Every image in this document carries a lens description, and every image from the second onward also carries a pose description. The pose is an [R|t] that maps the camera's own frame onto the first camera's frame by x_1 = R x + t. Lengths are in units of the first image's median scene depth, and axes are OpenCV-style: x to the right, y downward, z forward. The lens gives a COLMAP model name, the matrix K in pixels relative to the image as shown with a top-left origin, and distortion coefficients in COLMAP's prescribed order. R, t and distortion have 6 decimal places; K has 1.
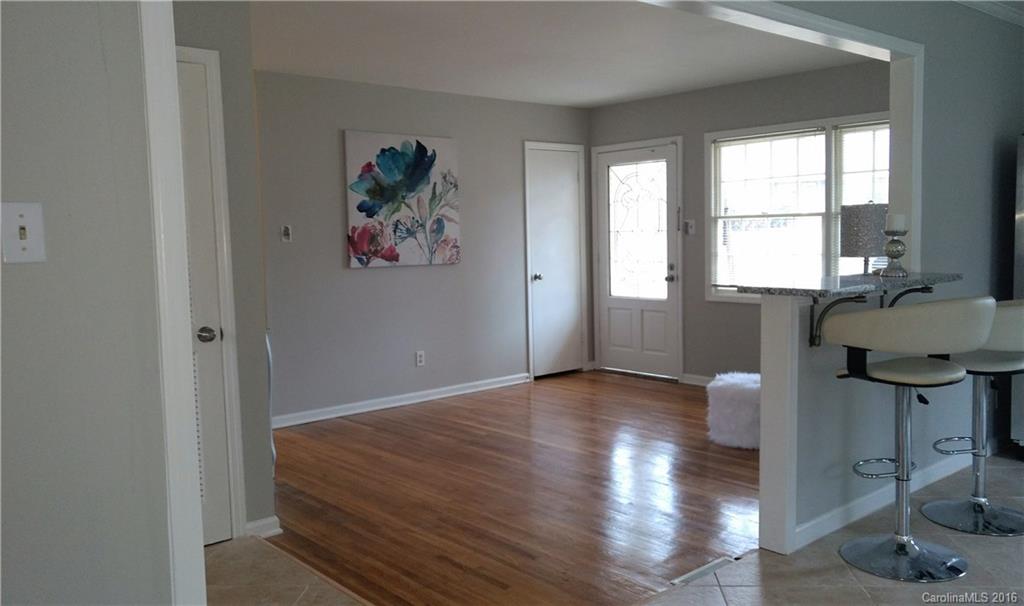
lens RADIAL K [[825.0, 0, 512.0], [0, 825.0, 303.0], [0, 0, 1]] dist [0.066870, -0.003466]
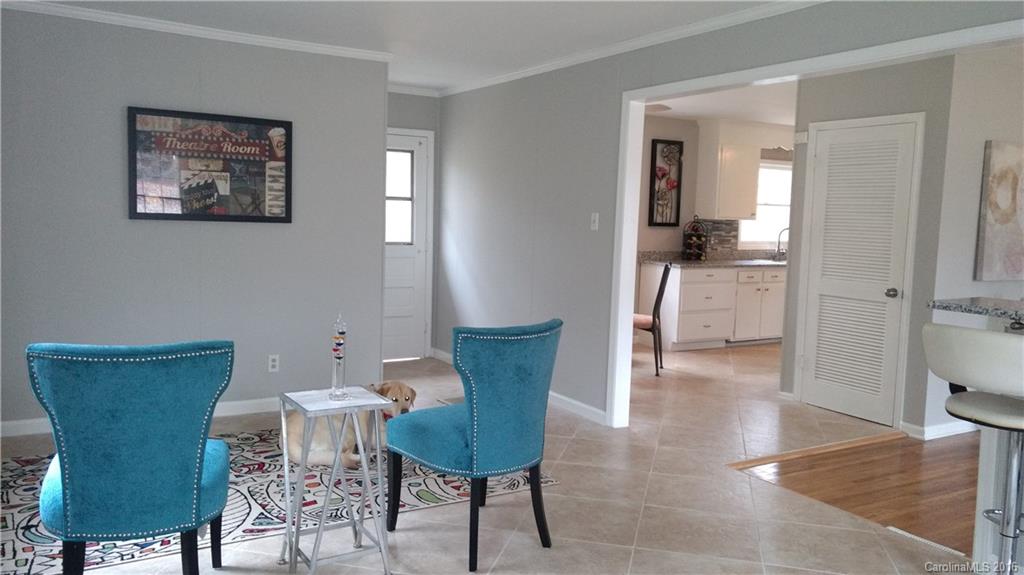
lens RADIAL K [[788.6, 0, 512.0], [0, 788.6, 287.5], [0, 0, 1]] dist [0.012352, 0.034402]
pose [[-0.193500, 0.098830, -0.976110, 0.712160], [-0.102340, 0.987453, 0.120266, -0.045716], [0.975748, 0.123167, -0.180957, 0.323217]]
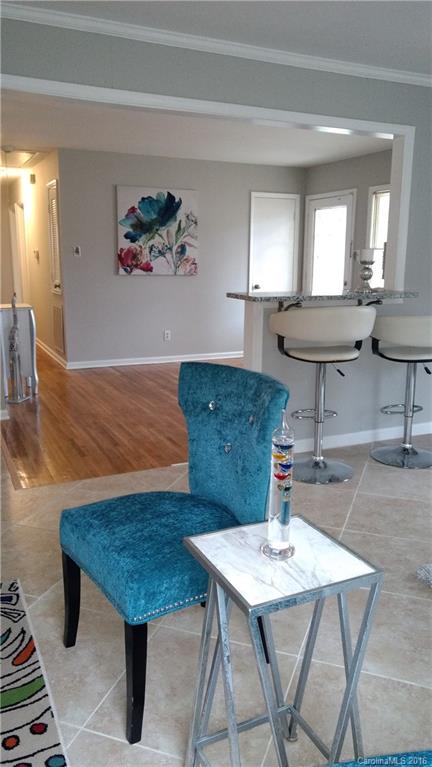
lens RADIAL K [[590.7, 0, 216.0], [0, 590.7, 383.5], [0, 0, 1]] dist [0.012352, 0.034402]
pose [[0.955377, 0.092072, -0.280673, 0.312348], [-0.055168, 0.989079, 0.136671, -0.000819], [0.290191, -0.115088, 0.950023, -0.051685]]
